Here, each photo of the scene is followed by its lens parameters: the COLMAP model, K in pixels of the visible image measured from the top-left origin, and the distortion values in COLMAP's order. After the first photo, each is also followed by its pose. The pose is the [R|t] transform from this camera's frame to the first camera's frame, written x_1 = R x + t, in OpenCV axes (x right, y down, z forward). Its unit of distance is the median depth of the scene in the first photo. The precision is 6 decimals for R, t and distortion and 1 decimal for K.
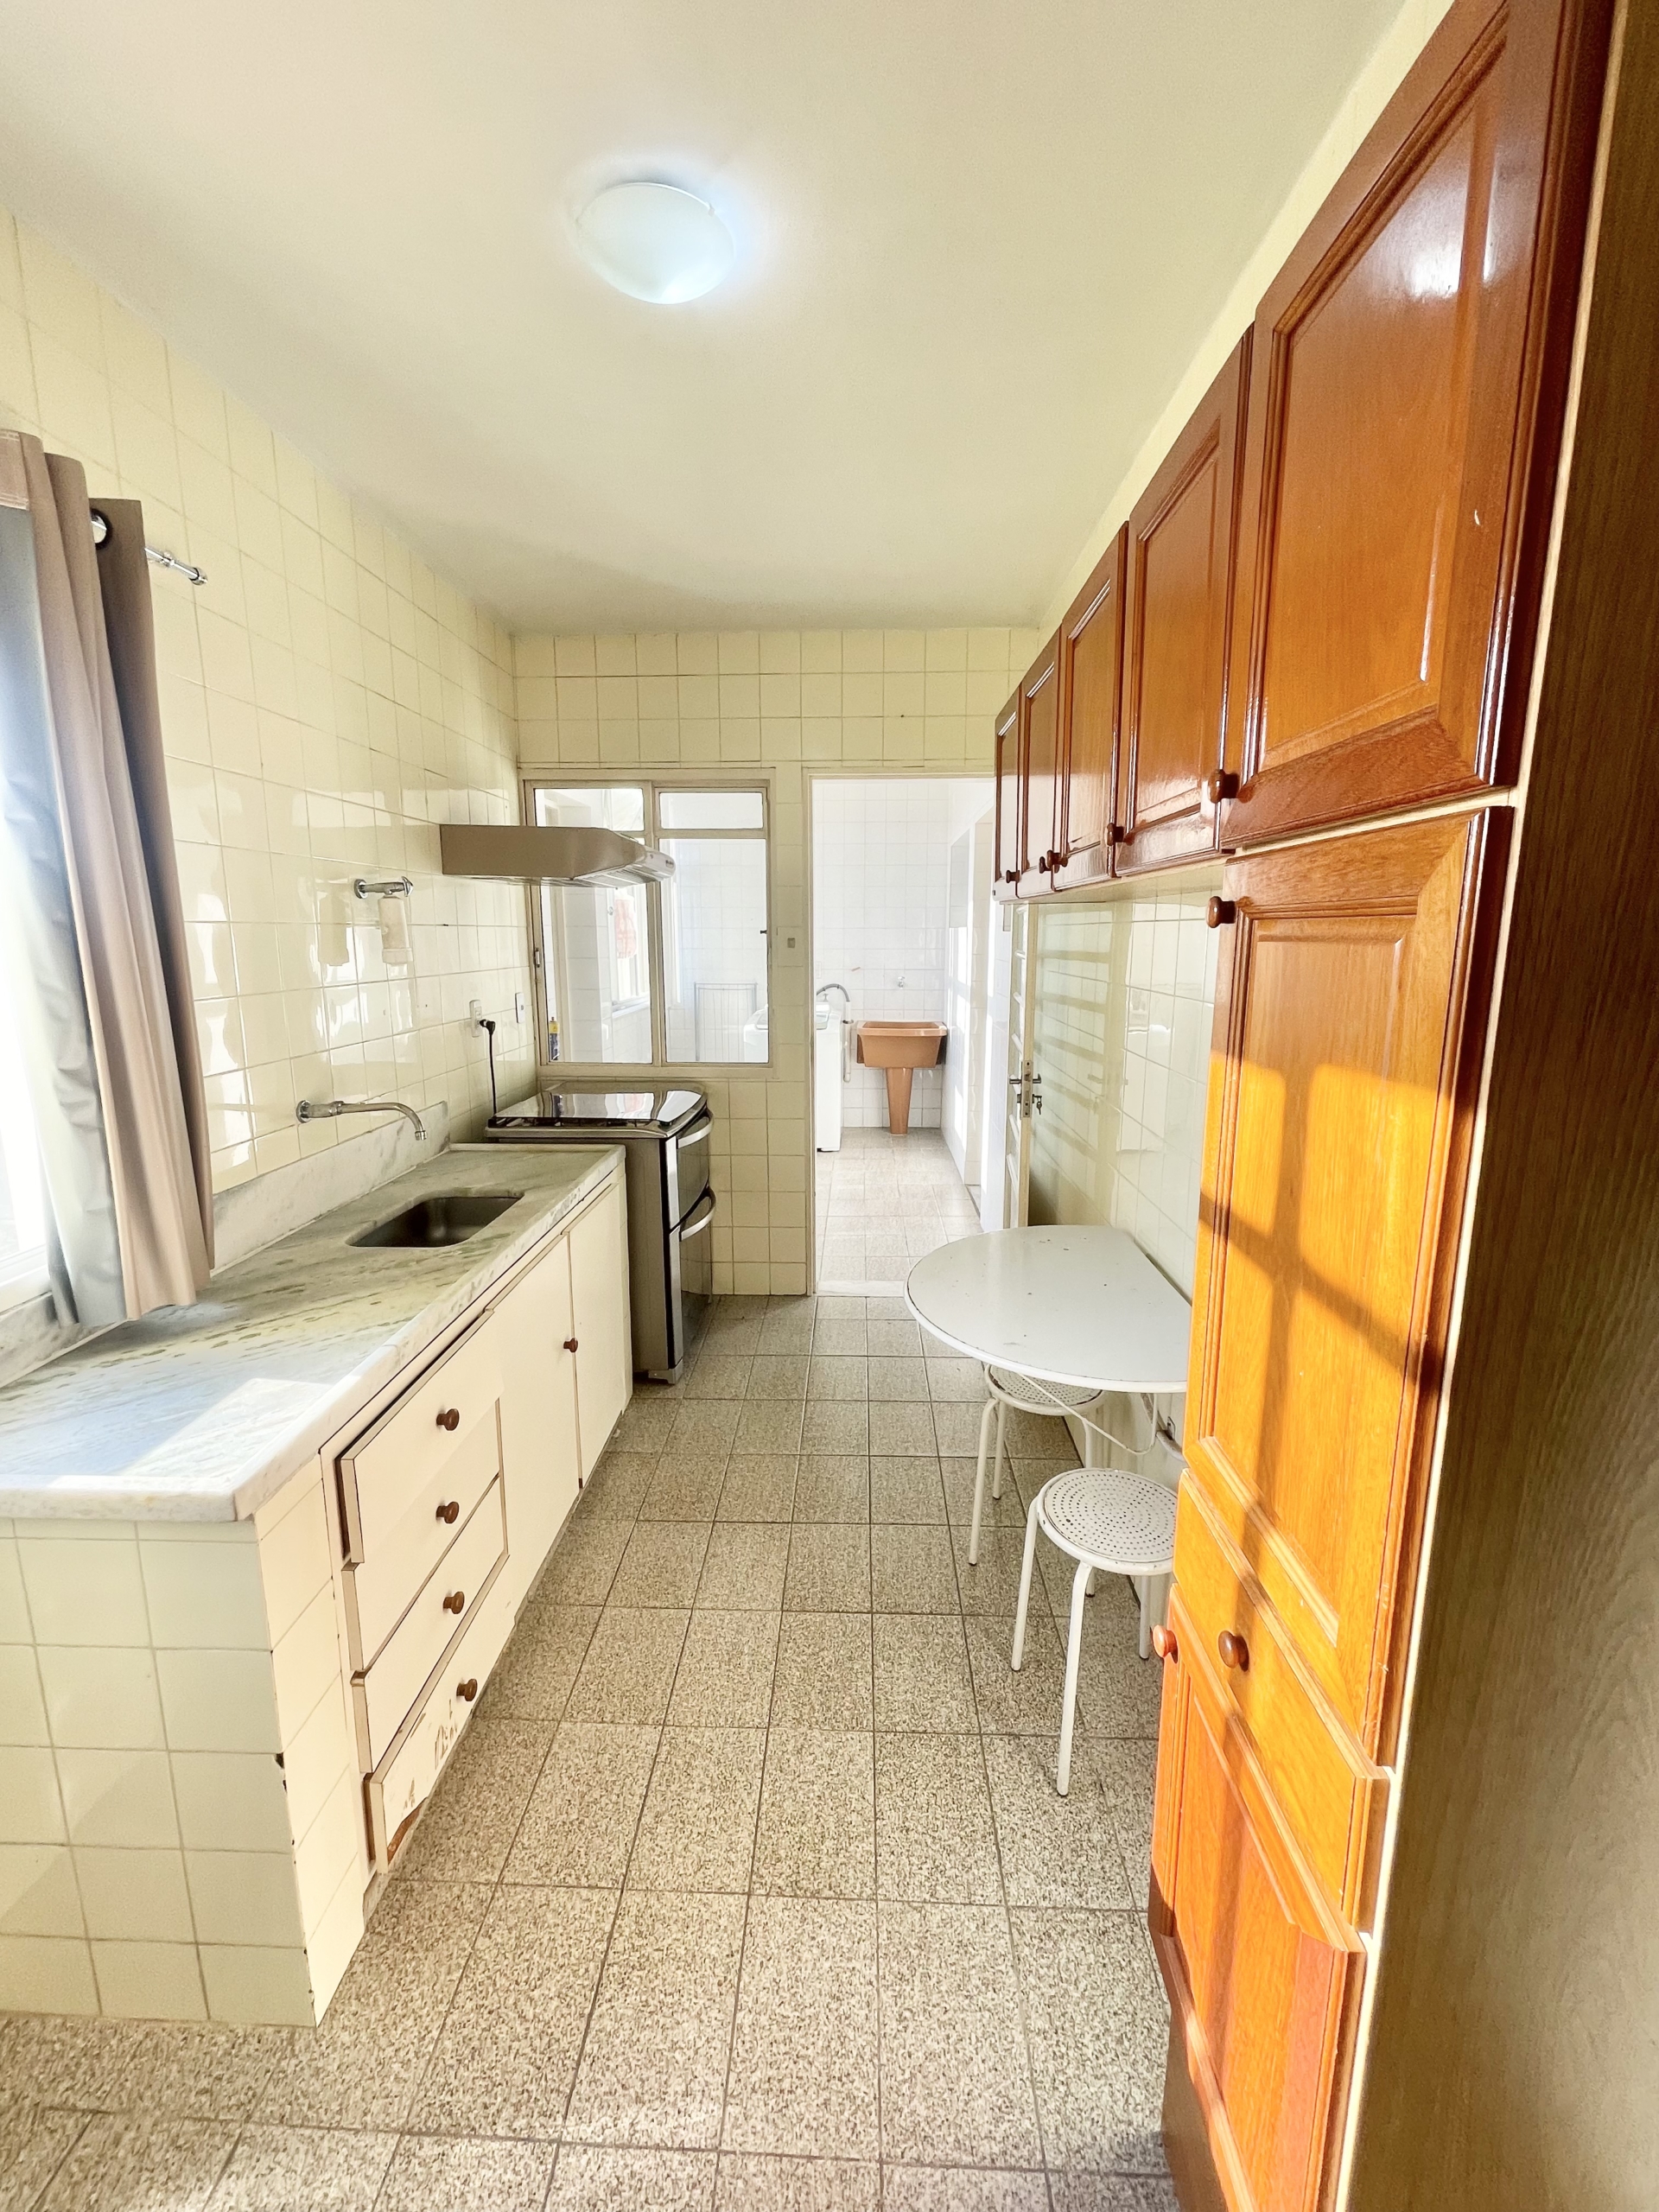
lens RADIAL K [[902.2, 0, 827.8], [0, 902.2, 1089.9], [0, 0, 1]] dist [-0.000779, 0.000148]
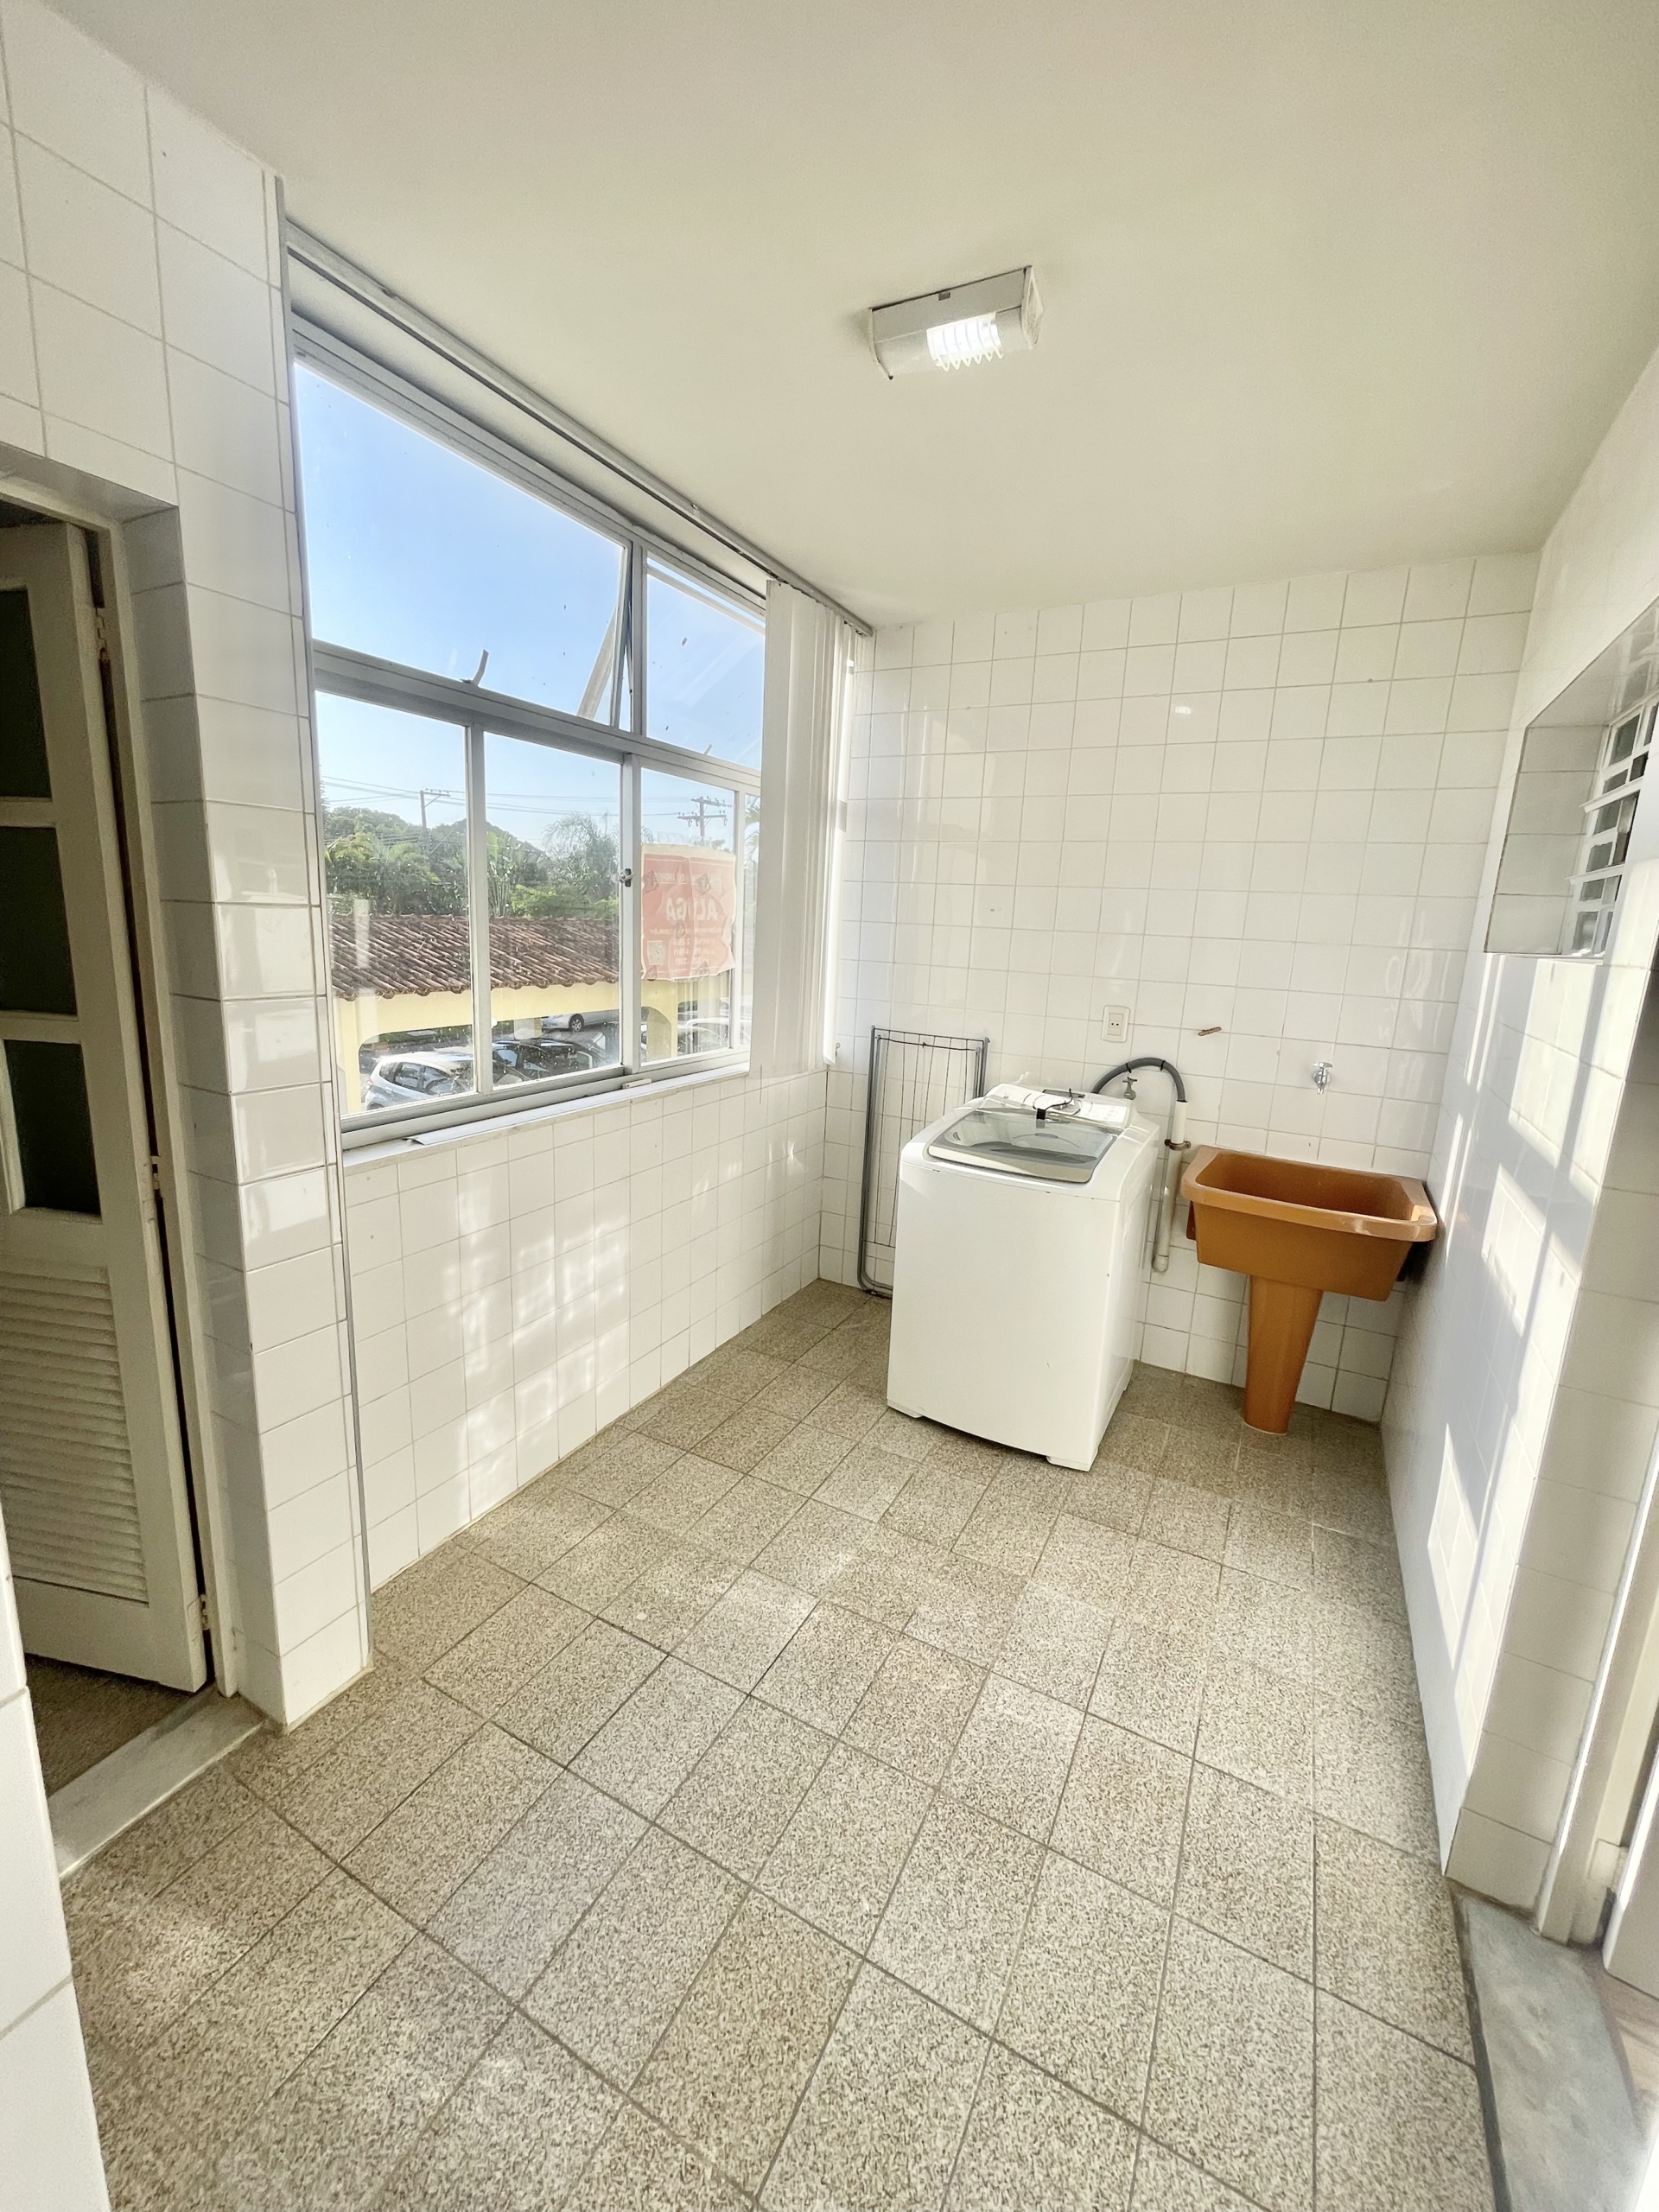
lens RADIAL K [[902.2, 0, 827.8], [0, 902.2, 1089.9], [0, 0, 1]] dist [-0.000779, 0.000148]
pose [[0.897807, 0.127266, -0.421600, 0.052434], [-0.124450, 0.991632, 0.034319, -0.097520], [0.422439, 0.021657, 0.906132, 0.519227]]
